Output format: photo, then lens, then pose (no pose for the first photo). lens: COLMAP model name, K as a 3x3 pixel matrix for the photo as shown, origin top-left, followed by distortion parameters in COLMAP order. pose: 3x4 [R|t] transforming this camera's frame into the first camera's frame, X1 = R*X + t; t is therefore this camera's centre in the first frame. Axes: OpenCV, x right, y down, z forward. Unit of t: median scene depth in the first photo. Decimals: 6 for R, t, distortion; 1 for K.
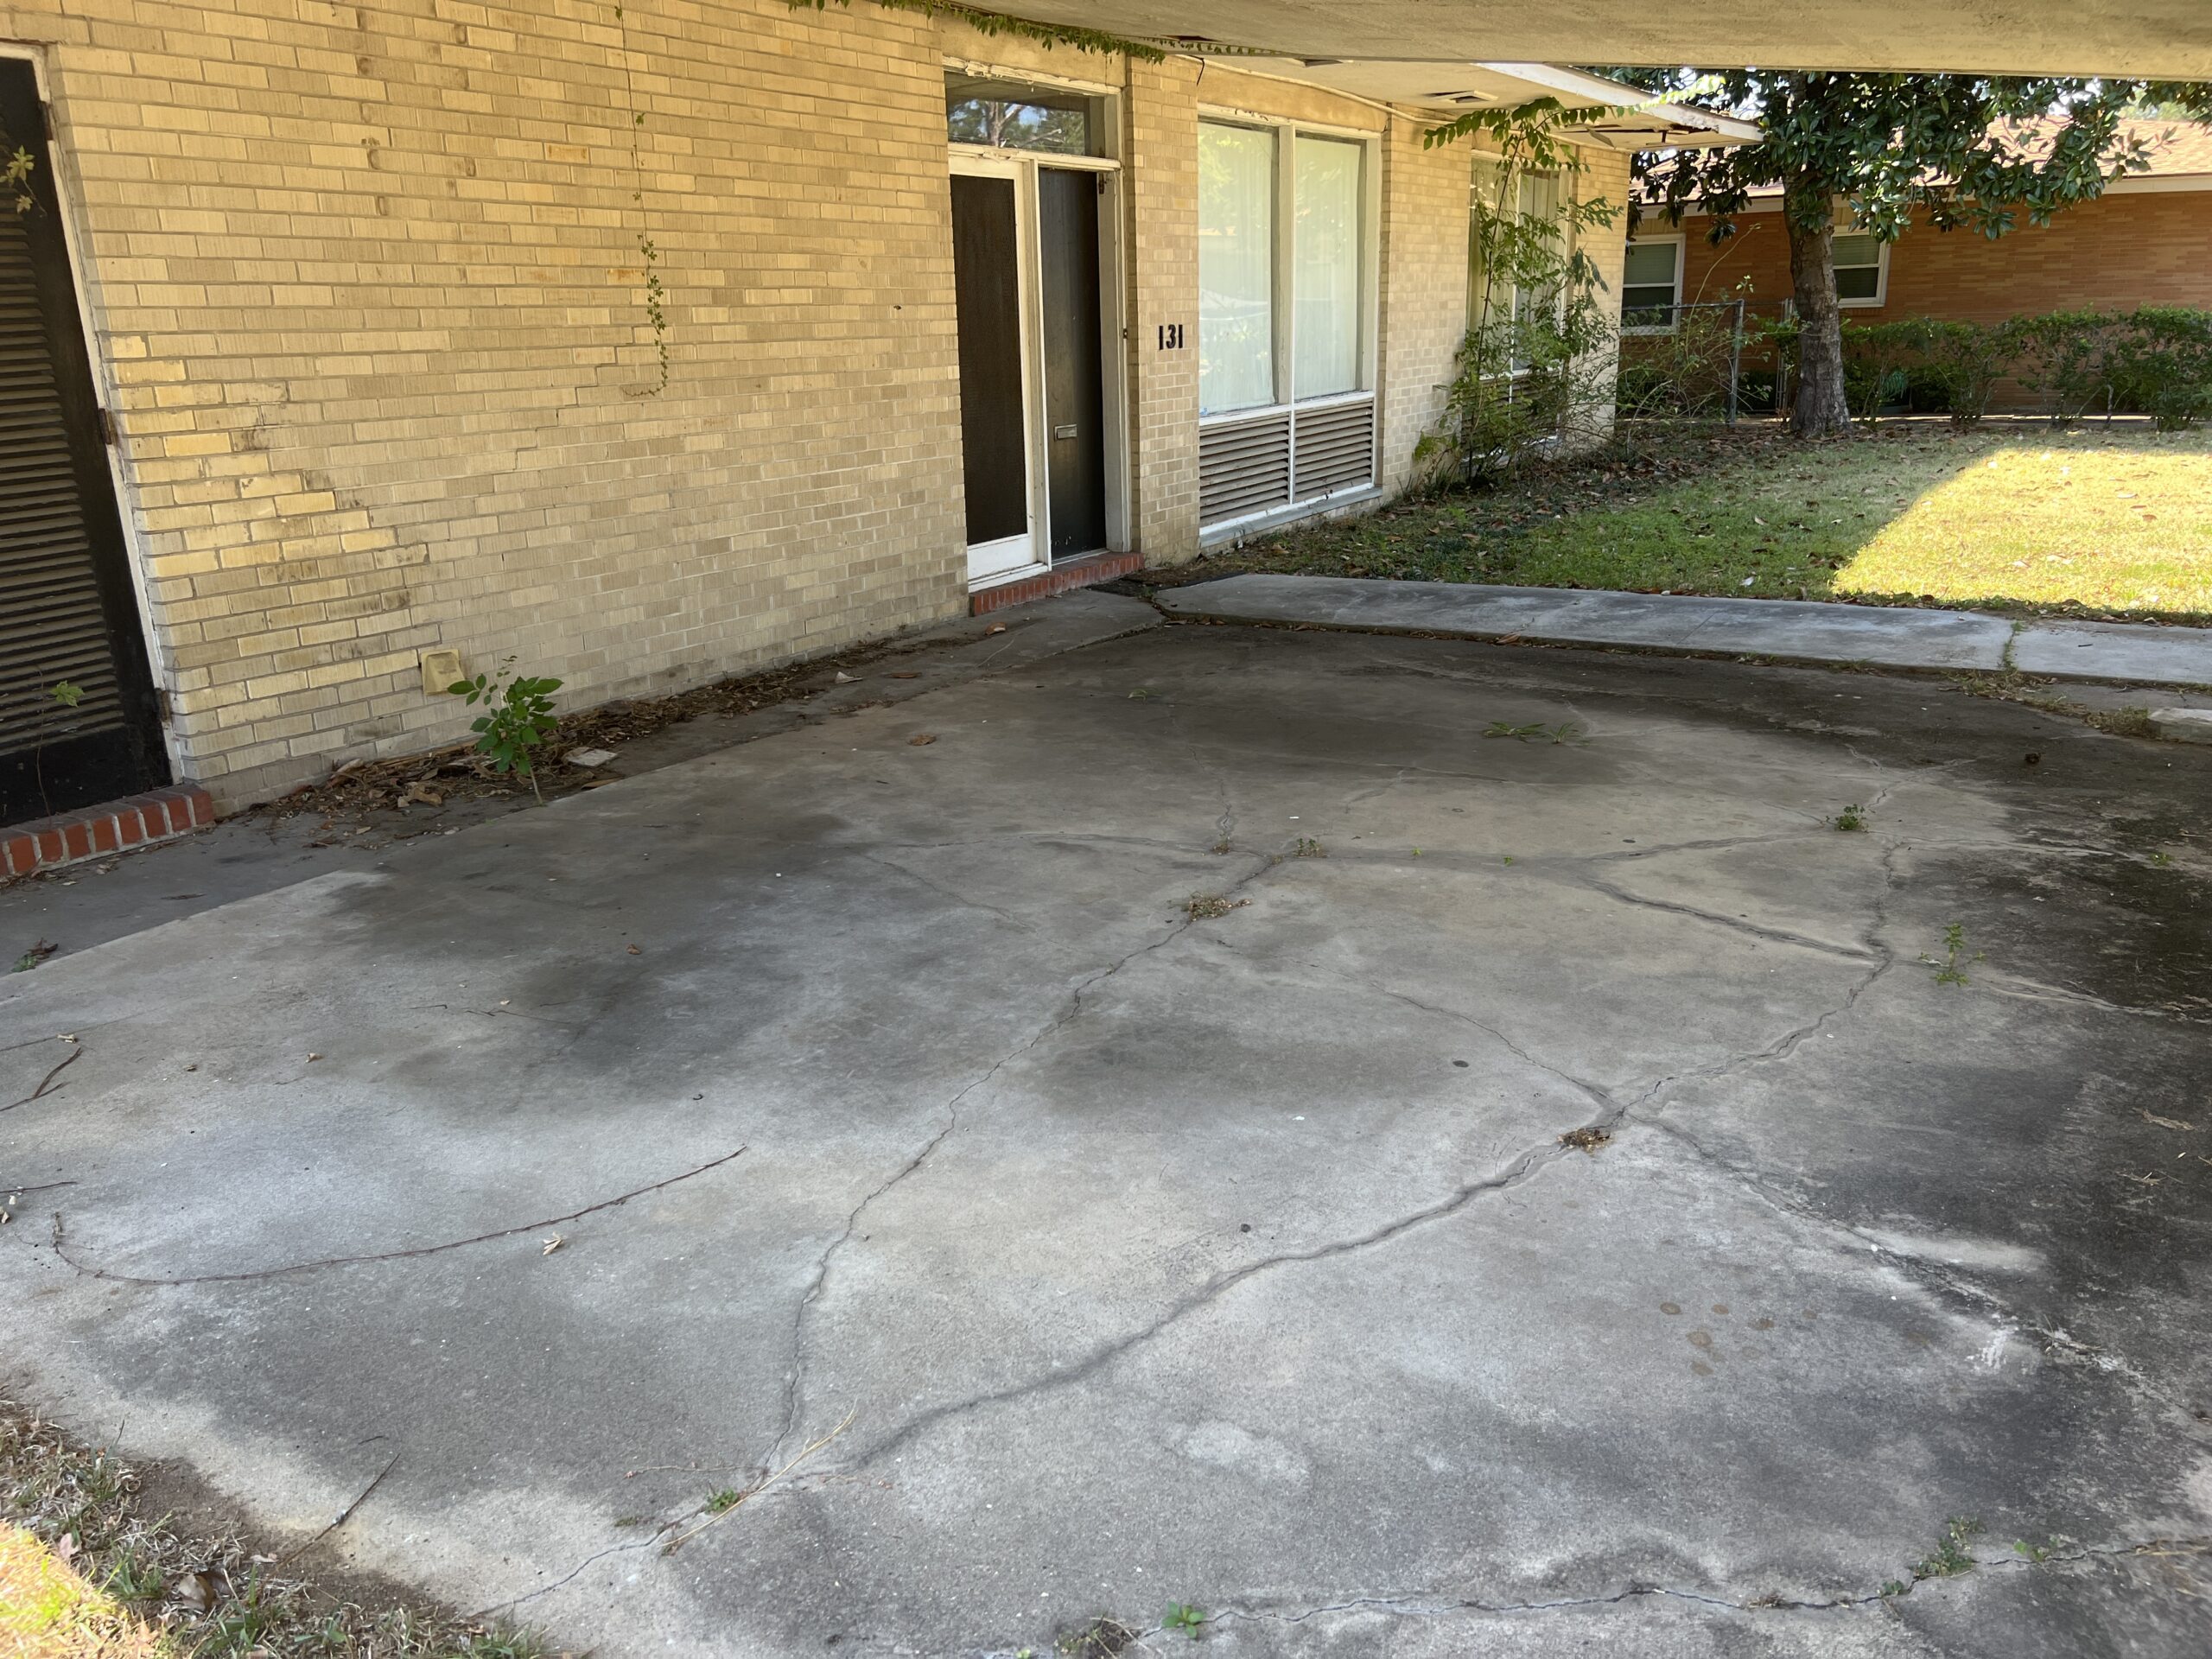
lens RADIAL K [[1653.7, 0, 1106.0], [0, 1653.7, 829.5], [0, 0, 1]] dist [0.051438, -0.055739]
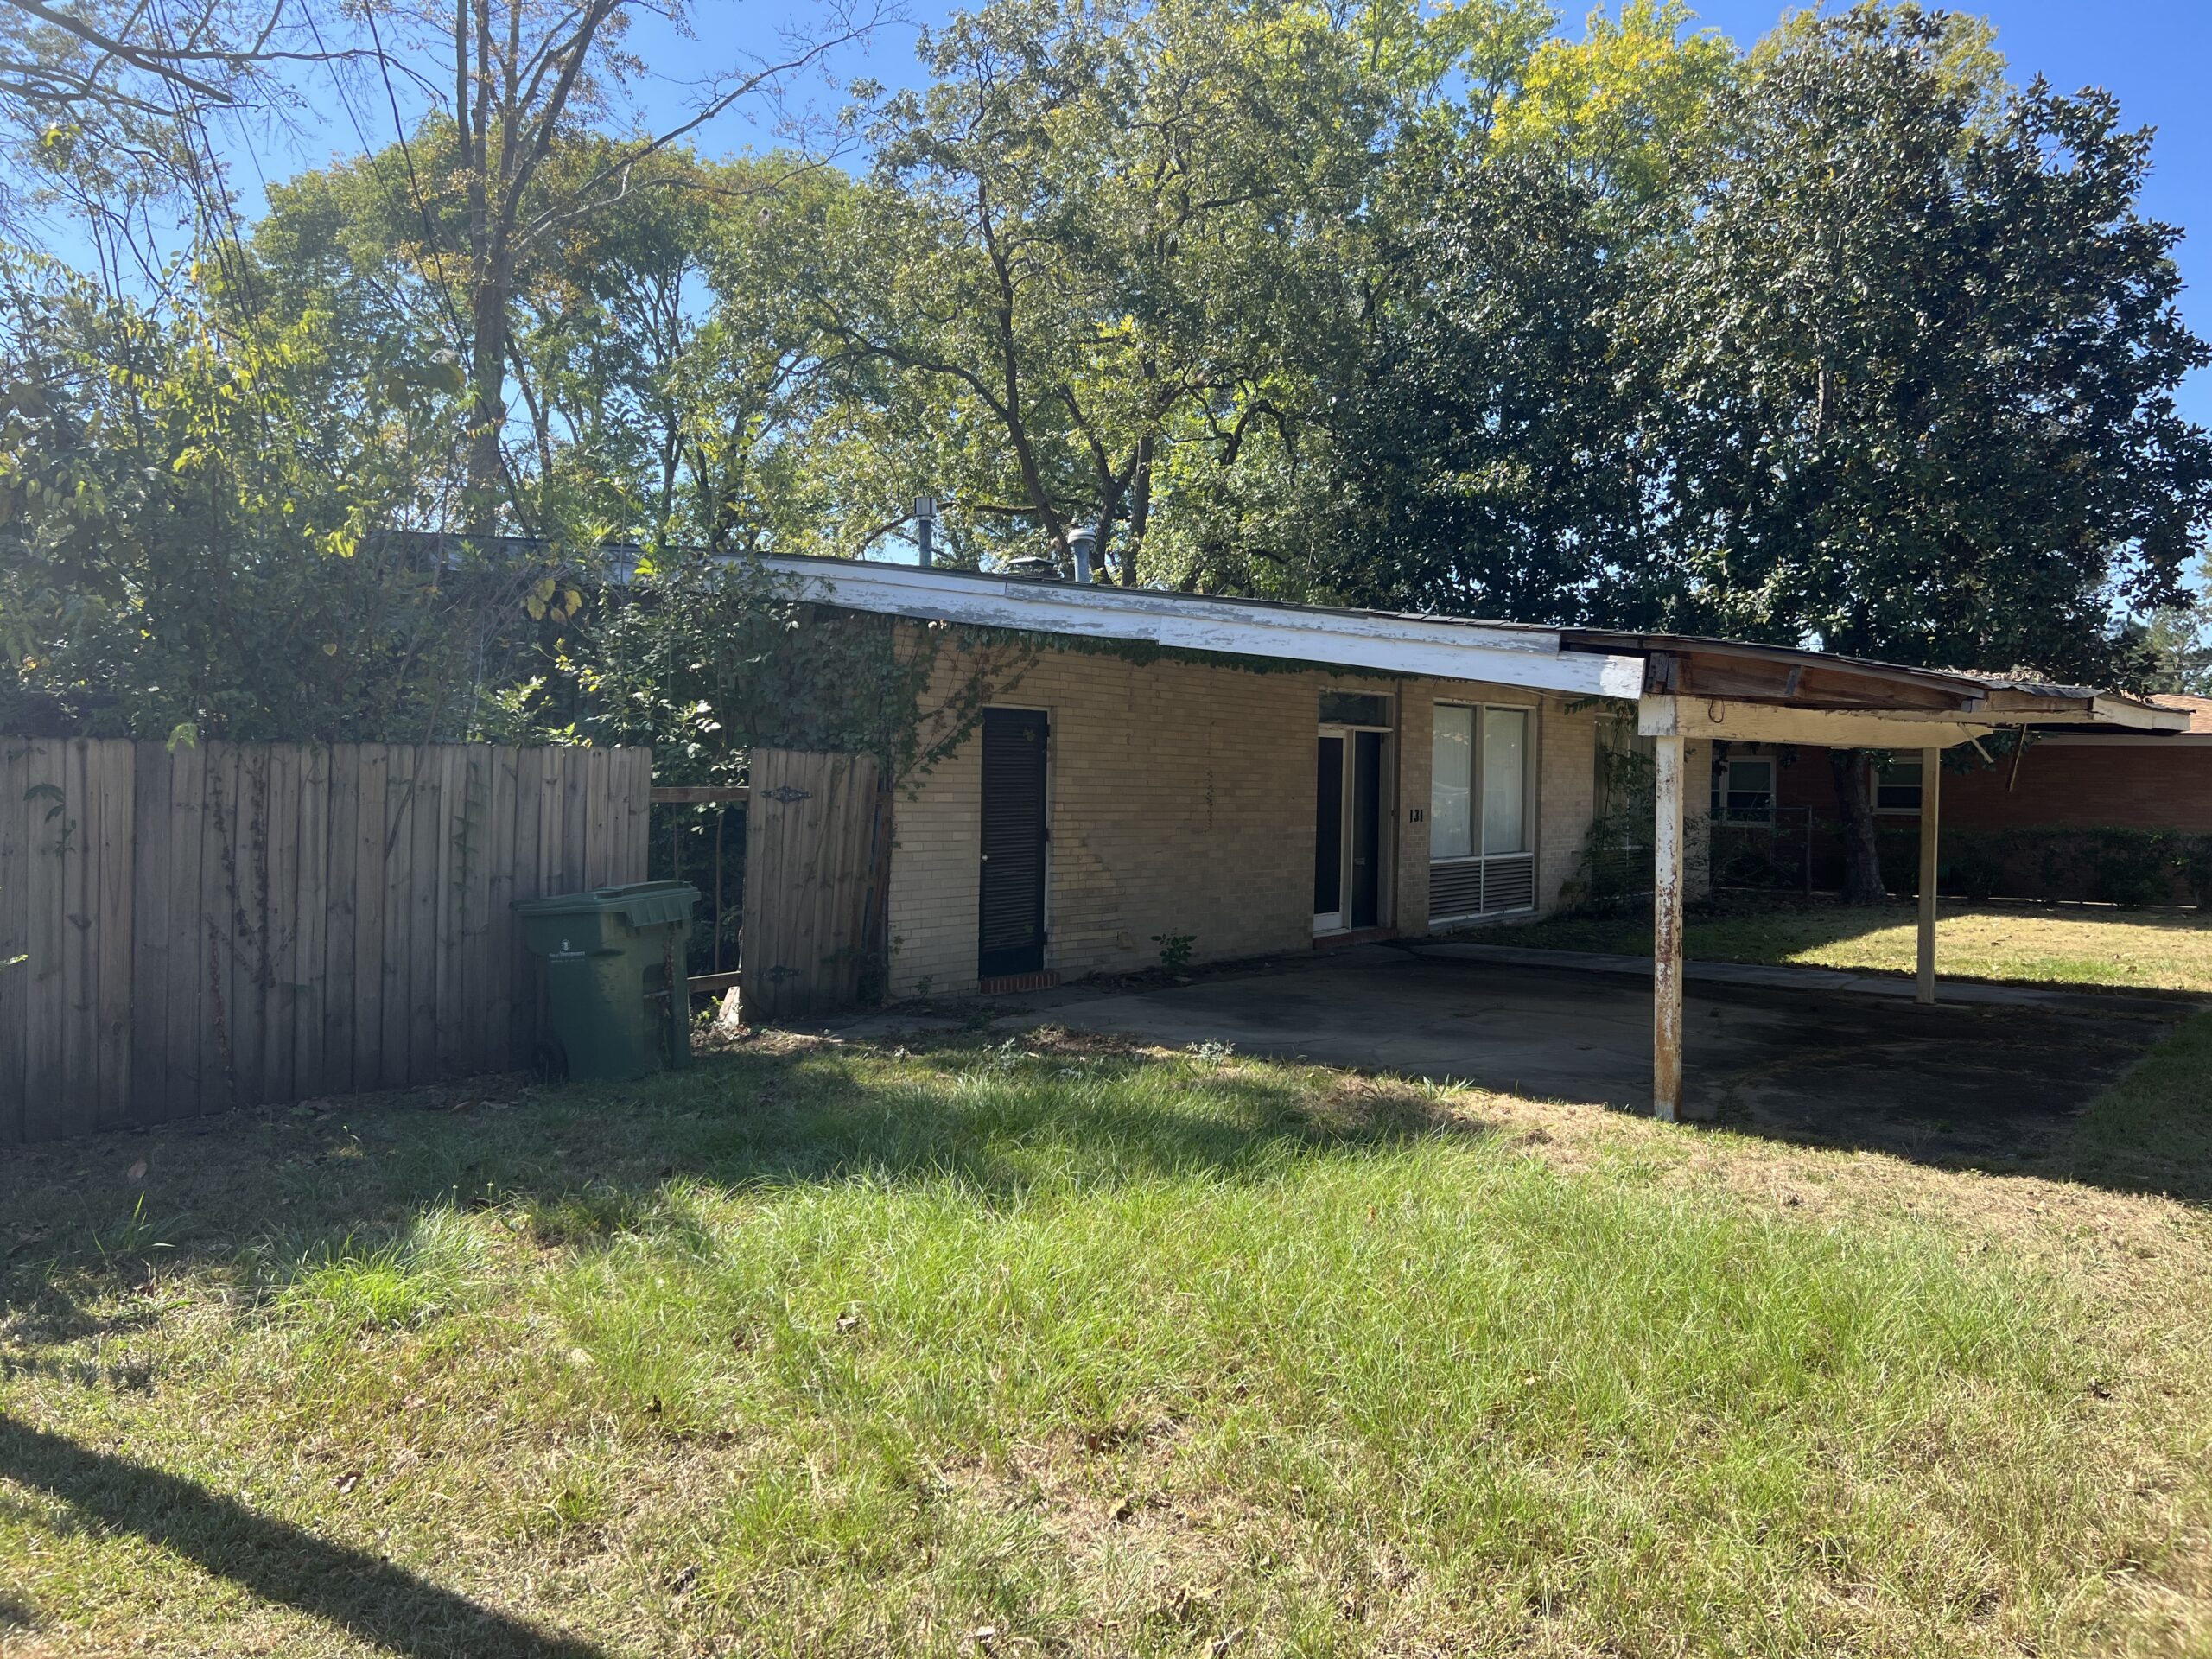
lens RADIAL K [[1653.7, 0, 1106.0], [0, 1653.7, 829.5], [0, 0, 1]] dist [0.051438, -0.055739]
pose [[0.993090, 0.044217, -0.108710, -0.105290], [-0.071799, 0.961636, -0.264765, 0.234664], [0.092832, 0.270741, 0.958166, -0.807906]]
